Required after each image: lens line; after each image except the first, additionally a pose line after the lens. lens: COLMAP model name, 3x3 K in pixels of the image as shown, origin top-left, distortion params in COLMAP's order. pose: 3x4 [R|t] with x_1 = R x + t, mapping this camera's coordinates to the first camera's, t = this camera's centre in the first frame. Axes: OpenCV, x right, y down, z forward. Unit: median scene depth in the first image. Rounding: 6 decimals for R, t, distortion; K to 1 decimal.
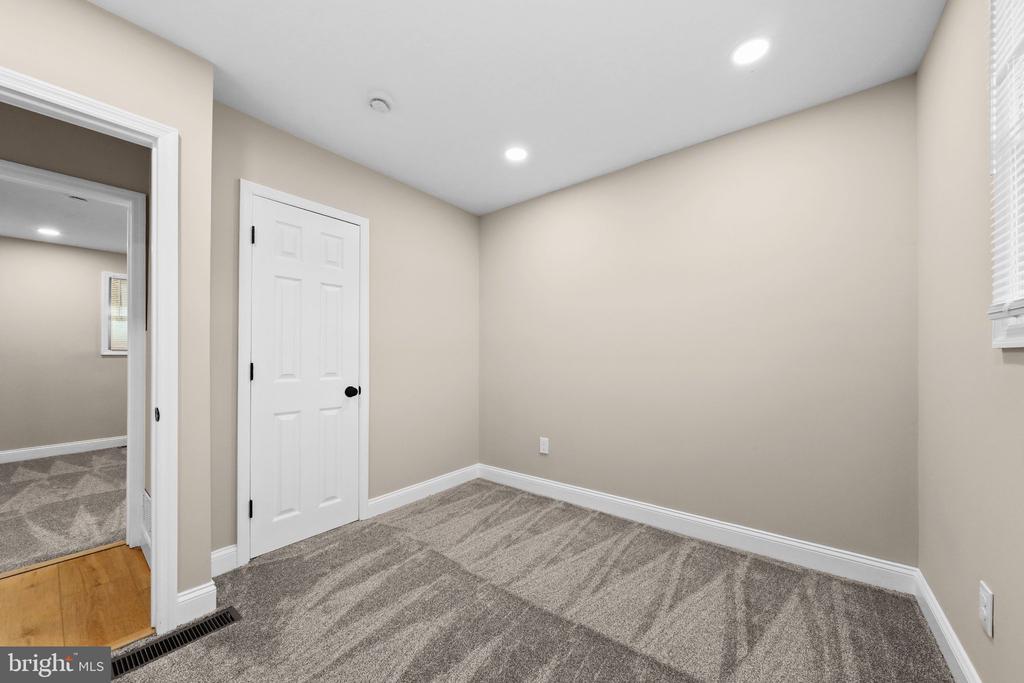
lens RADIAL K [[357.7, 0, 510.2], [0, 357.7, 351.6], [0, 0, 1]] dist [0.002348, -0.000441]
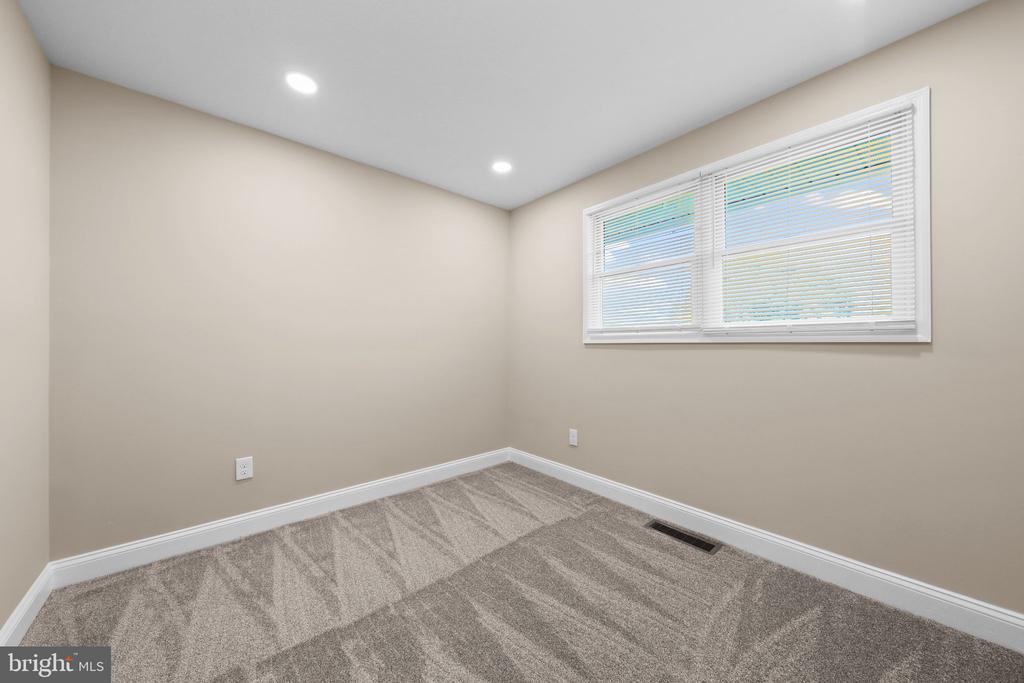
lens RADIAL K [[357.7, 0, 505.6], [0, 357.7, 341.6], [0, 0, 1]] dist [0.002348, -0.000441]
pose [[0.210042, 0.012717, 0.977610, -0.767733], [-0.011841, 0.999875, -0.010463, 0.007266], [-0.977621, -0.009378, 0.210167, 0.486056]]
